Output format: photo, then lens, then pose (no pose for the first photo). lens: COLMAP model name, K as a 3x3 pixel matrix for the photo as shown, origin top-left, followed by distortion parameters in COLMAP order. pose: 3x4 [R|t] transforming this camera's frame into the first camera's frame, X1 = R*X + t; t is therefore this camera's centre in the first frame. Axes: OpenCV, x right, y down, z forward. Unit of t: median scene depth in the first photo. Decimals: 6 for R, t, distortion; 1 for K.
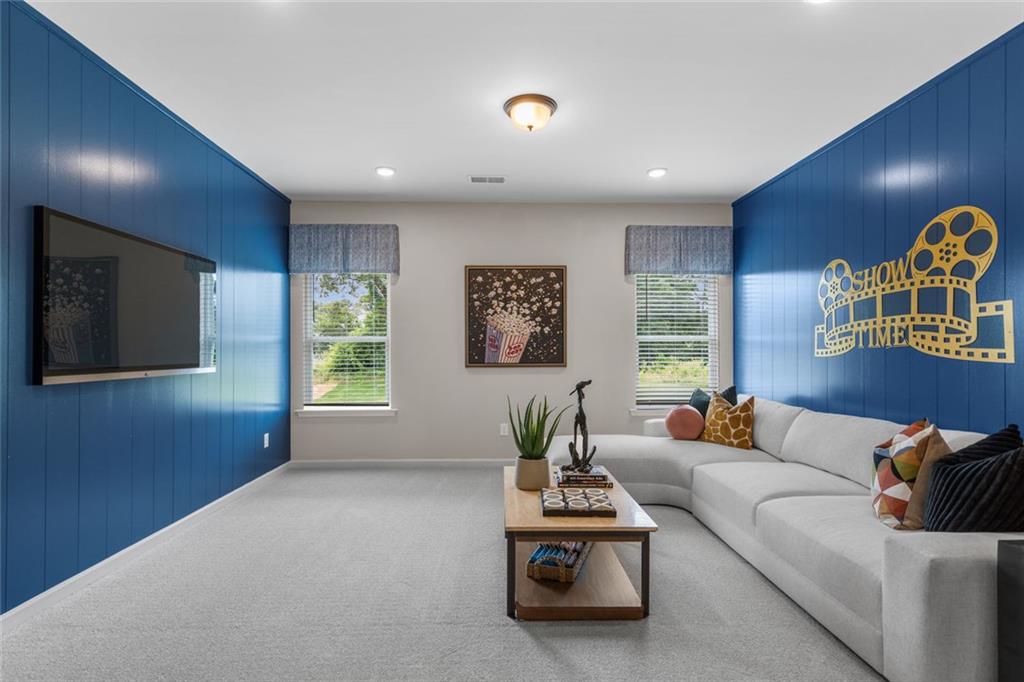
lens RADIAL K [[502.2, 0, 506.1], [0, 502.2, 351.7], [0, 0, 1]] dist [0.001077, 0.001893]
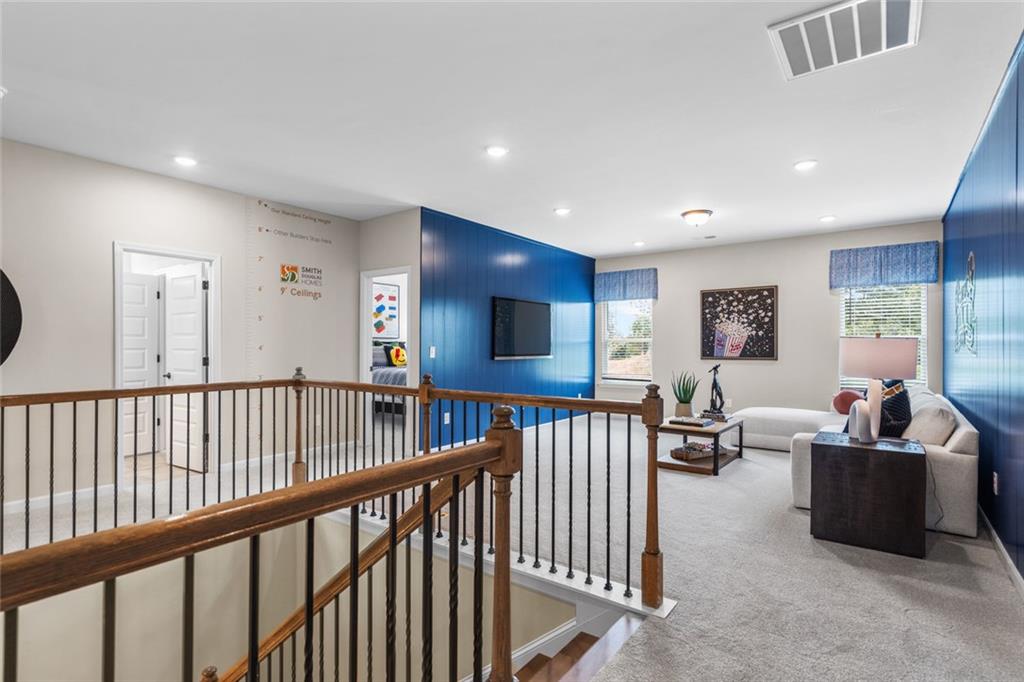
lens RADIAL K [[502.2, 0, 523.0], [0, 502.2, 343.9], [0, 0, 1]] dist [0.001077, 0.001893]
pose [[0.804207, -0.001404, -0.594347, 0.378724], [-0.004043, 0.999961, -0.007832, -0.000342], [0.594335, 0.008701, 0.804170, -0.502666]]
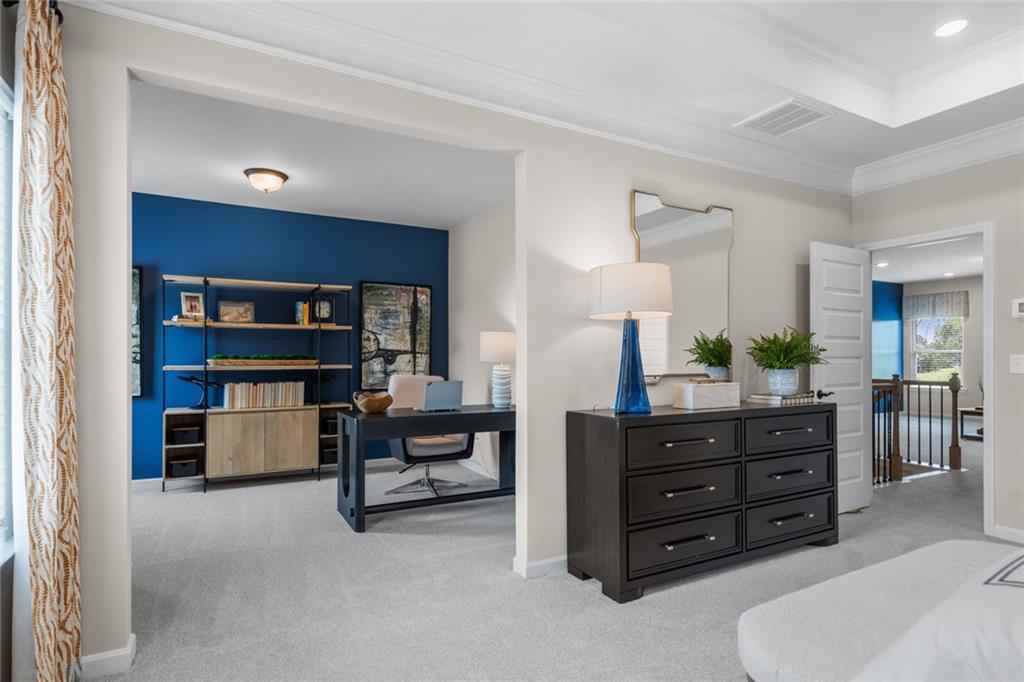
lens RADIAL K [[543.8, 0, 509.4], [0, 543.8, 347.0], [0, 0, 1]] dist [0.002455, 0.001088]
pose [[0.458504, -0.017226, -0.888525, 0.786414], [-0.006388, 0.999722, -0.022677, 0.014677], [0.888669, 0.016073, 0.458267, -1.408172]]
